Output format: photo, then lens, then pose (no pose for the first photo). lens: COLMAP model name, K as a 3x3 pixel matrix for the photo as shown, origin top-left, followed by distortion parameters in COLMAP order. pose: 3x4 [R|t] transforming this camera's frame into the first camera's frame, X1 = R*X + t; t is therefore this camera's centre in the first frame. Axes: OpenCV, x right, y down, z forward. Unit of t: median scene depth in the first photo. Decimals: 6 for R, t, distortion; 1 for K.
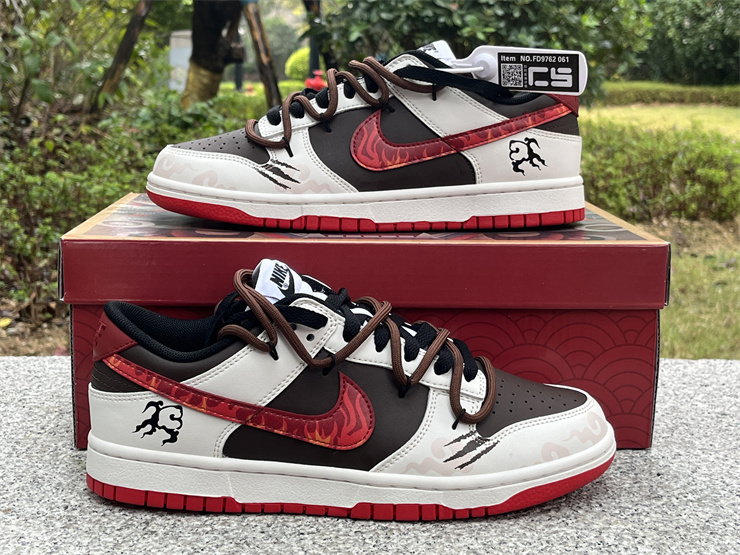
lens RADIAL K [[1136.7, 0, 370.0], [0, 1136.7, 277.5], [0, 0, 1]] dist [0.001873, -0.039707]
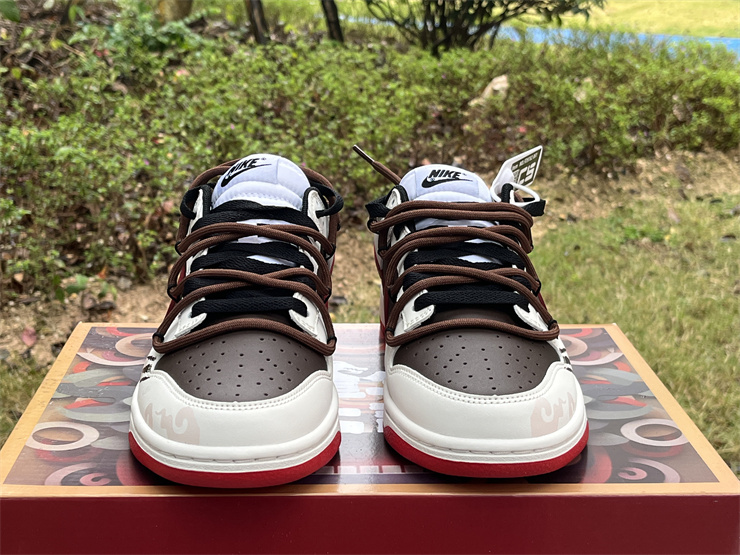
lens RADIAL K [[1125.5, 0, 370.0], [0, 1125.5, 277.5], [0, 0, 1]] dist [0.022101, -0.166533]
pose [[0.999918, -0.002869, 0.012514, -0.002817], [0.001327, 0.992594, 0.121473, -0.083784], [-0.012770, -0.121446, 0.992516, 0.074730]]
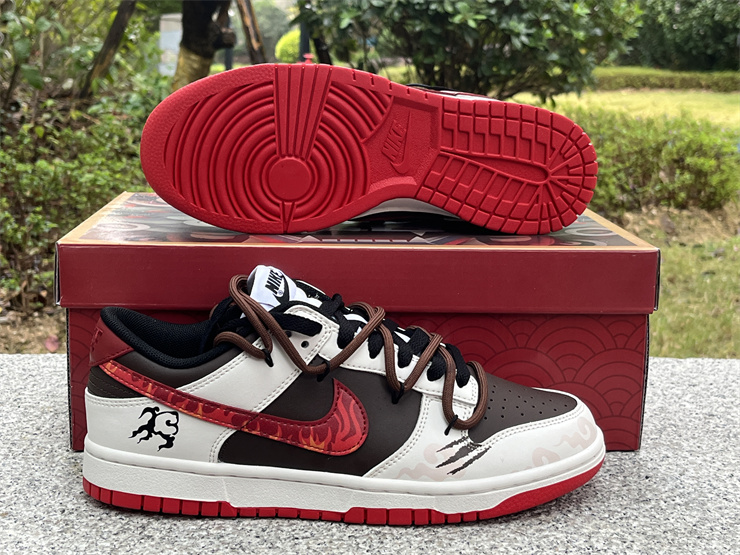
lens RADIAL K [[1136.7, 0, 373.0], [0, 1136.7, 276.8], [0, 0, 1]] dist [-0.002818, -0.026047]
pose [[0.999925, 0.002957, 0.011877, -0.001109], [-0.003132, 0.999886, 0.014799, -0.006048], [-0.011832, -0.014835, 0.999820, -0.003096]]
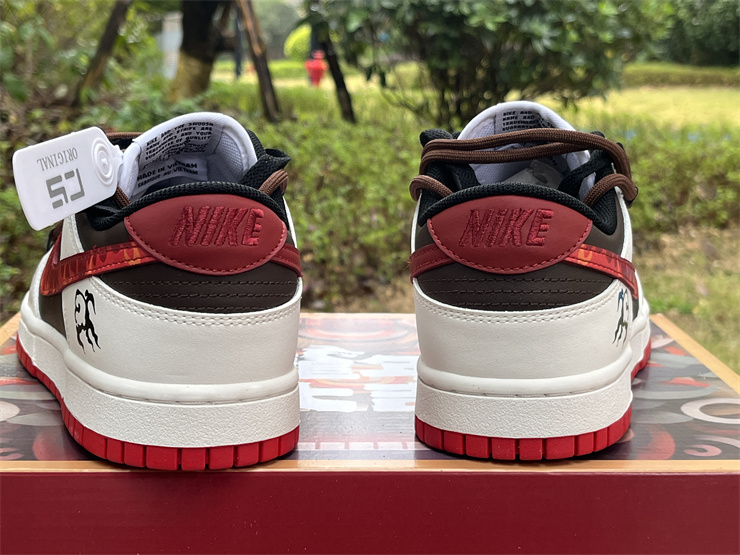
lens RADIAL K [[1125.5, 0, 370.0], [0, 1125.5, 277.5], [0, 0, 1]] dist [0.022101, -0.166533]
pose [[0.999996, -0.001745, -0.002310, 0.002222], [0.001797, 0.999739, 0.022794, -0.045128], [0.002270, -0.022798, 0.999738, 0.124308]]
